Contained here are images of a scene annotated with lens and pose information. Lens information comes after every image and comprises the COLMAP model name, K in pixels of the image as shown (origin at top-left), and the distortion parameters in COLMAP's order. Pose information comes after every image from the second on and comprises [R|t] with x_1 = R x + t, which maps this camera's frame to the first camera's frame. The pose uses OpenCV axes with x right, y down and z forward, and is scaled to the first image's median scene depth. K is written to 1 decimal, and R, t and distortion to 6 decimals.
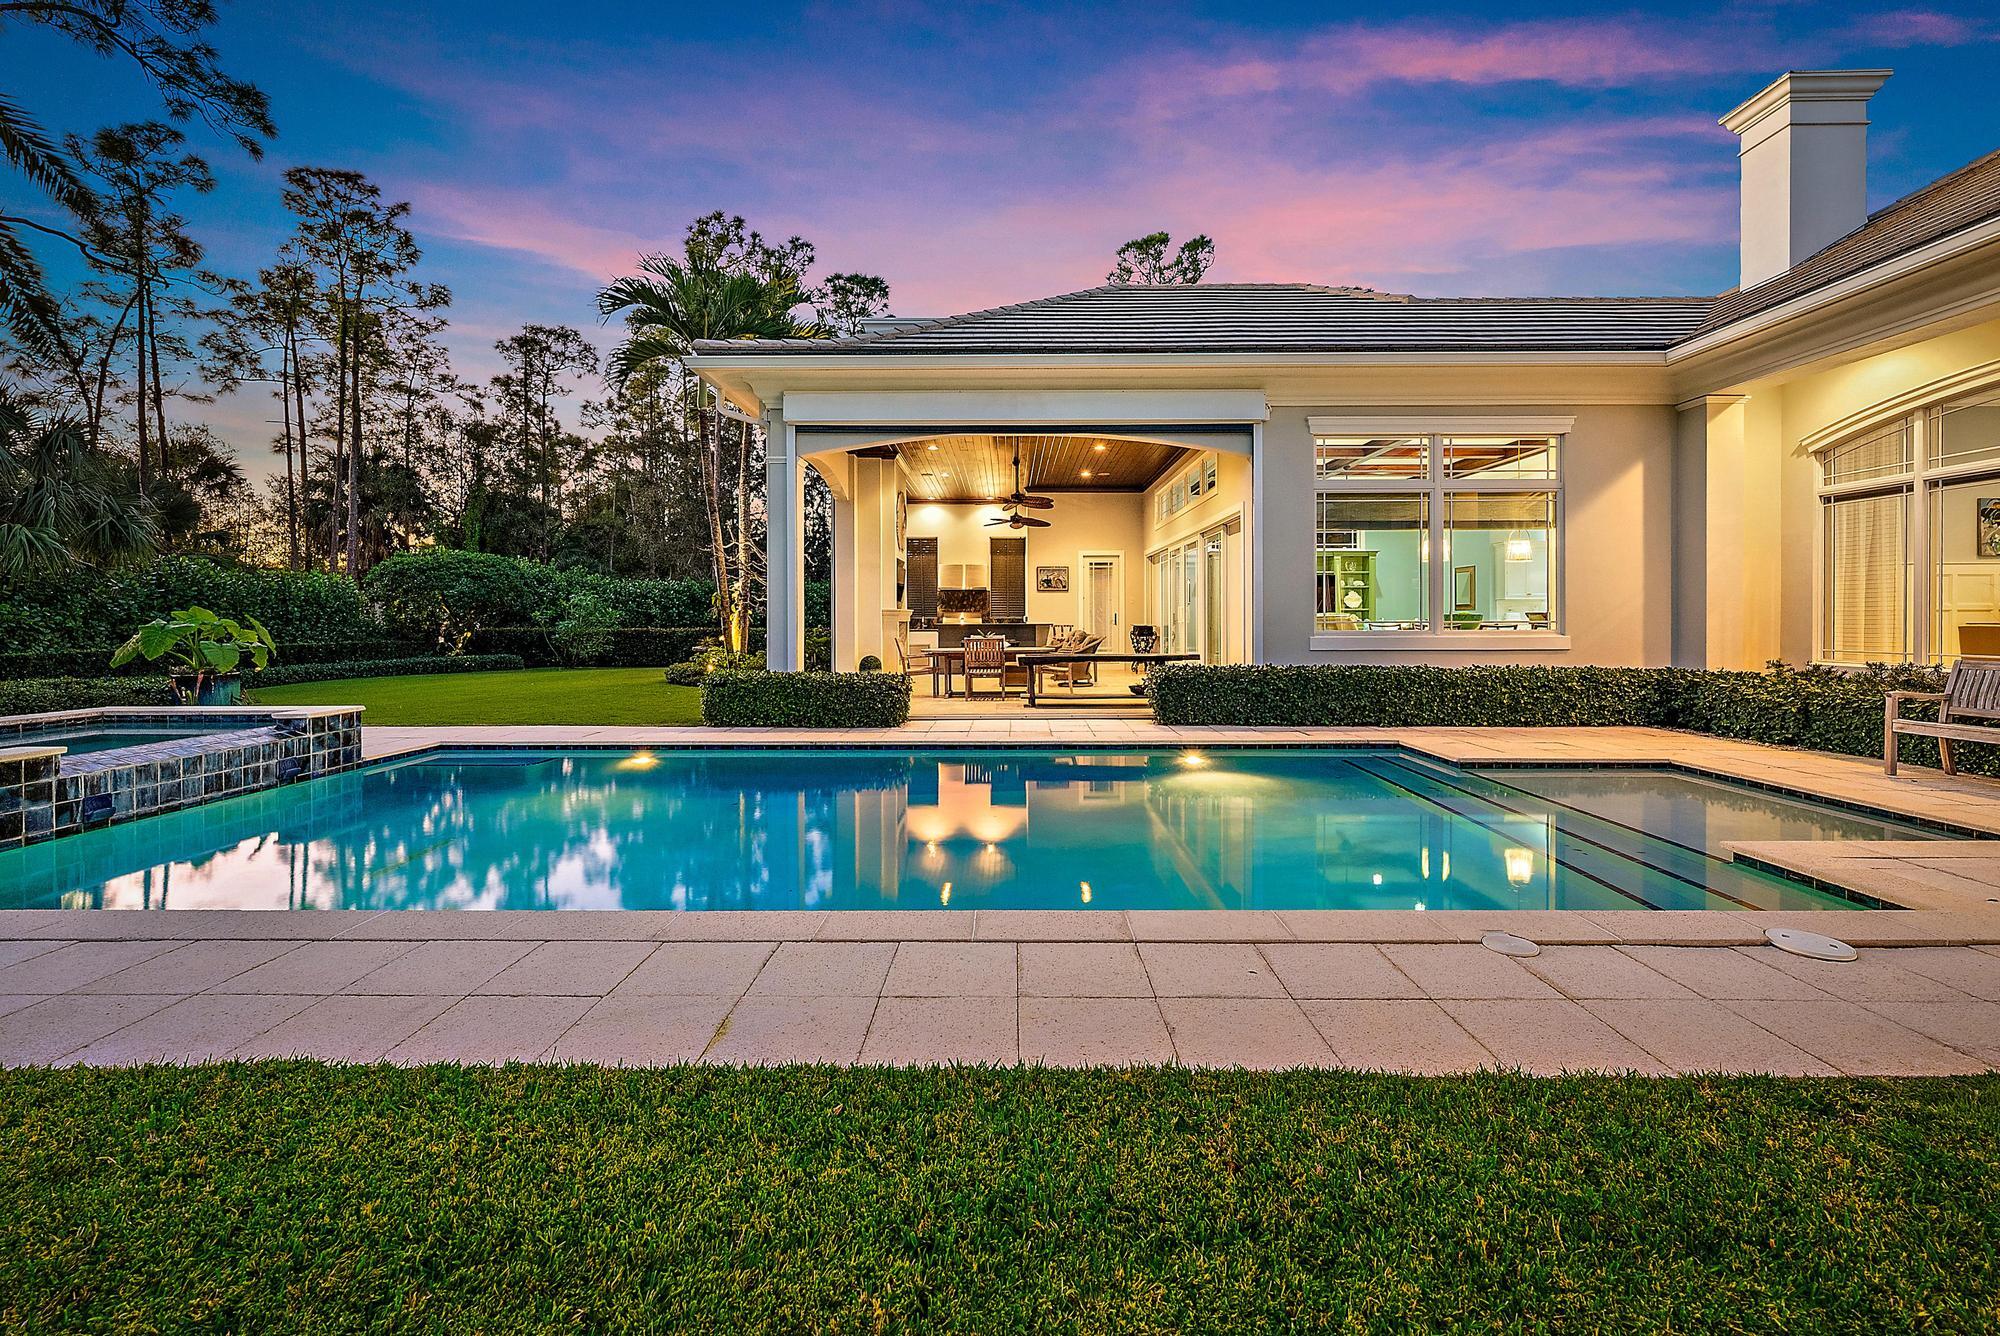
lens RADIAL K [[805.4, 0, 1000.7], [0, 805.4, 623.0], [0, 0, 1]] dist [0.000305, 0.000118]
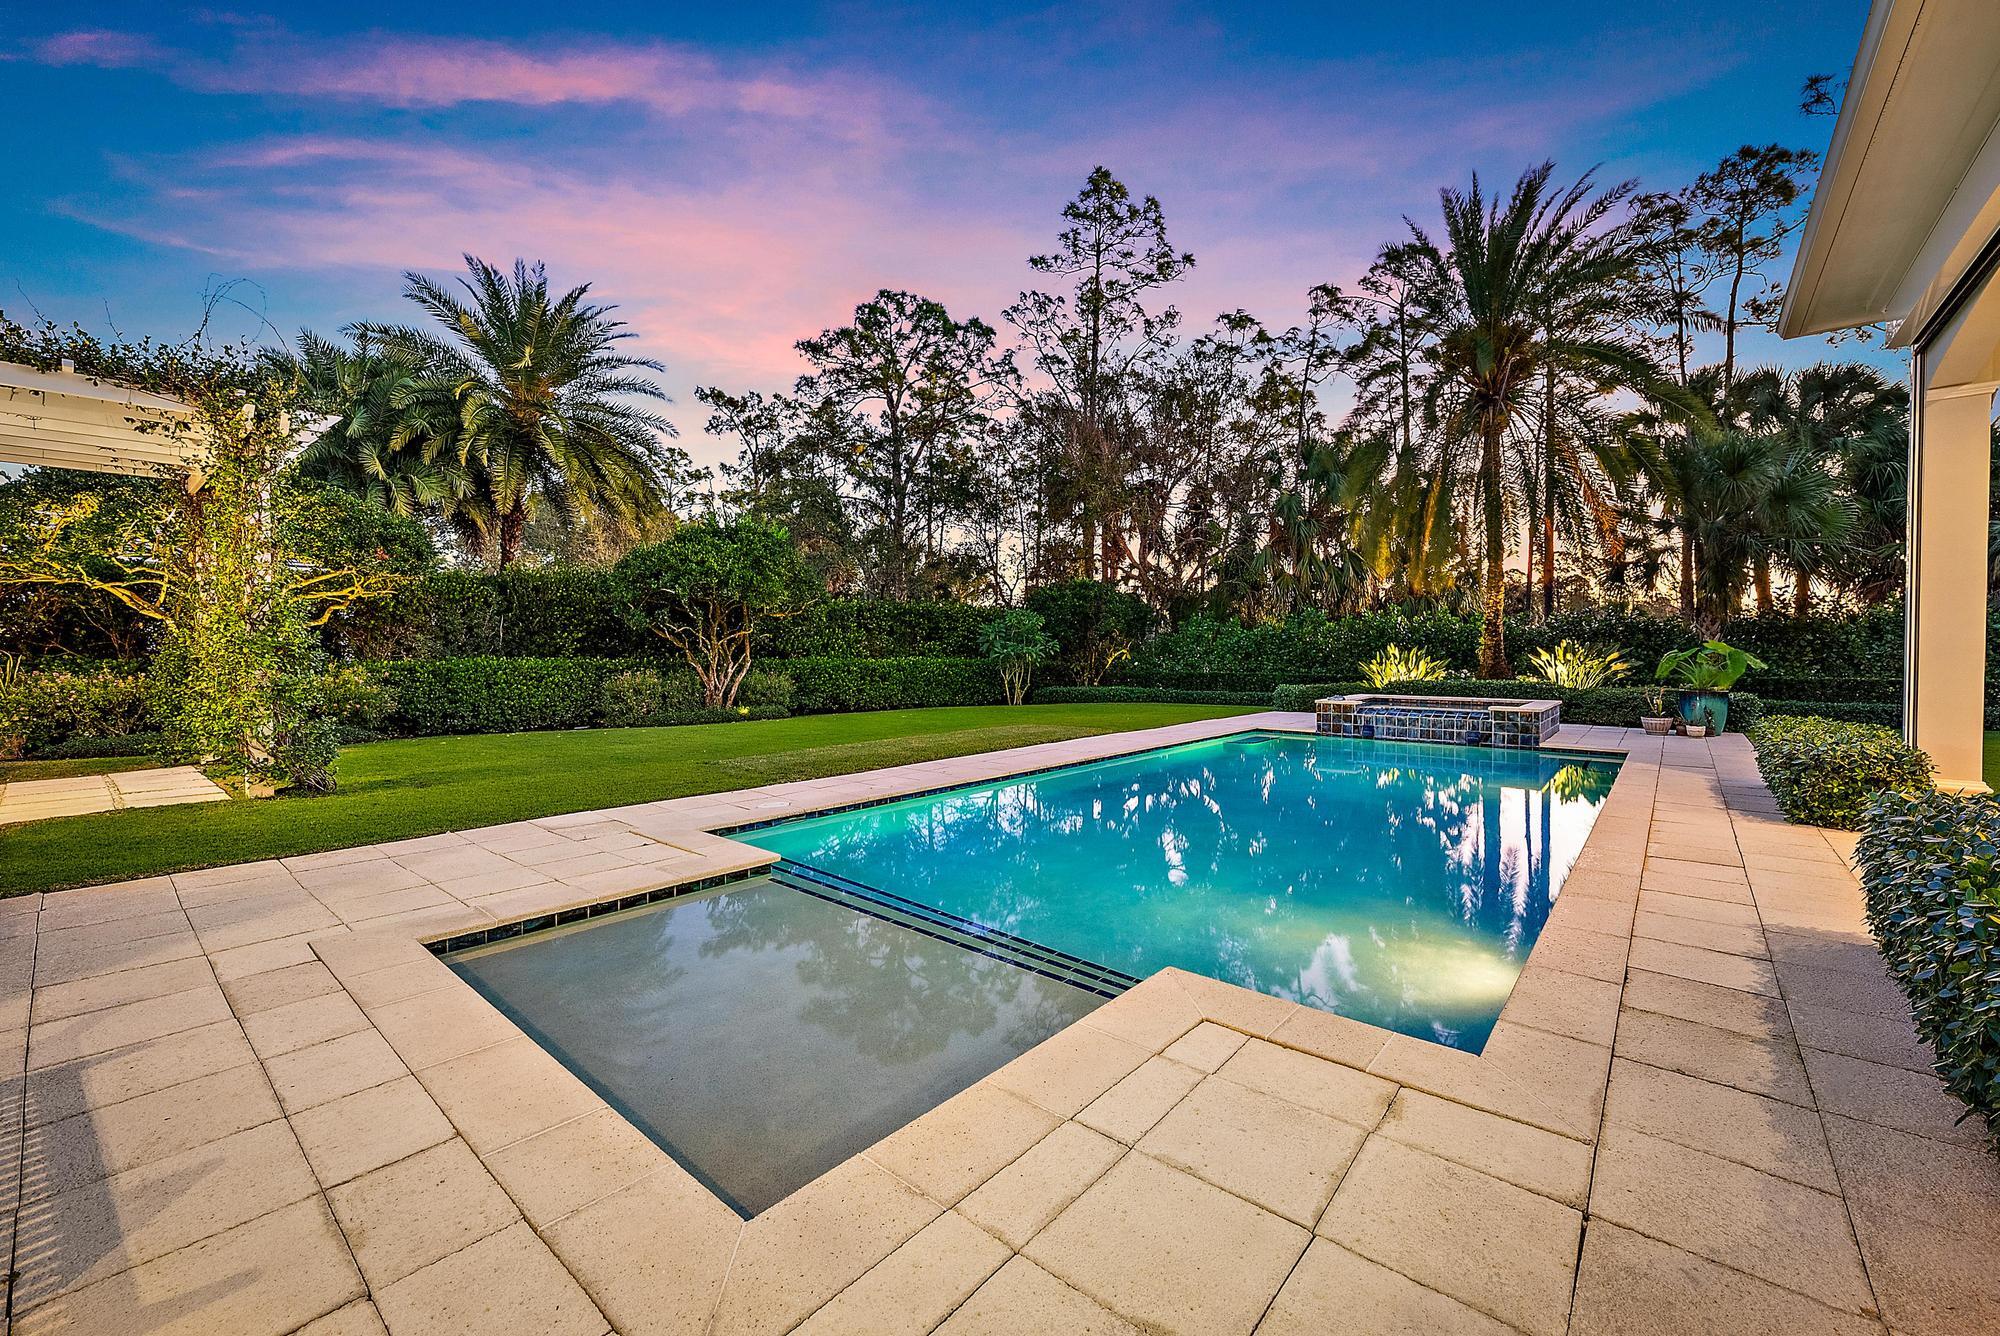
lens RADIAL K [[797.6, 0, 1010.8], [0, 797.6, 666.4], [0, 0, 1]] dist [0.000268, 0.000449]
pose [[-0.637527, 0.020400, -0.770158, 0.374071], [-0.000423, 0.999640, 0.026828, -0.004802], [0.770428, 0.017429, -0.637289, 0.477201]]
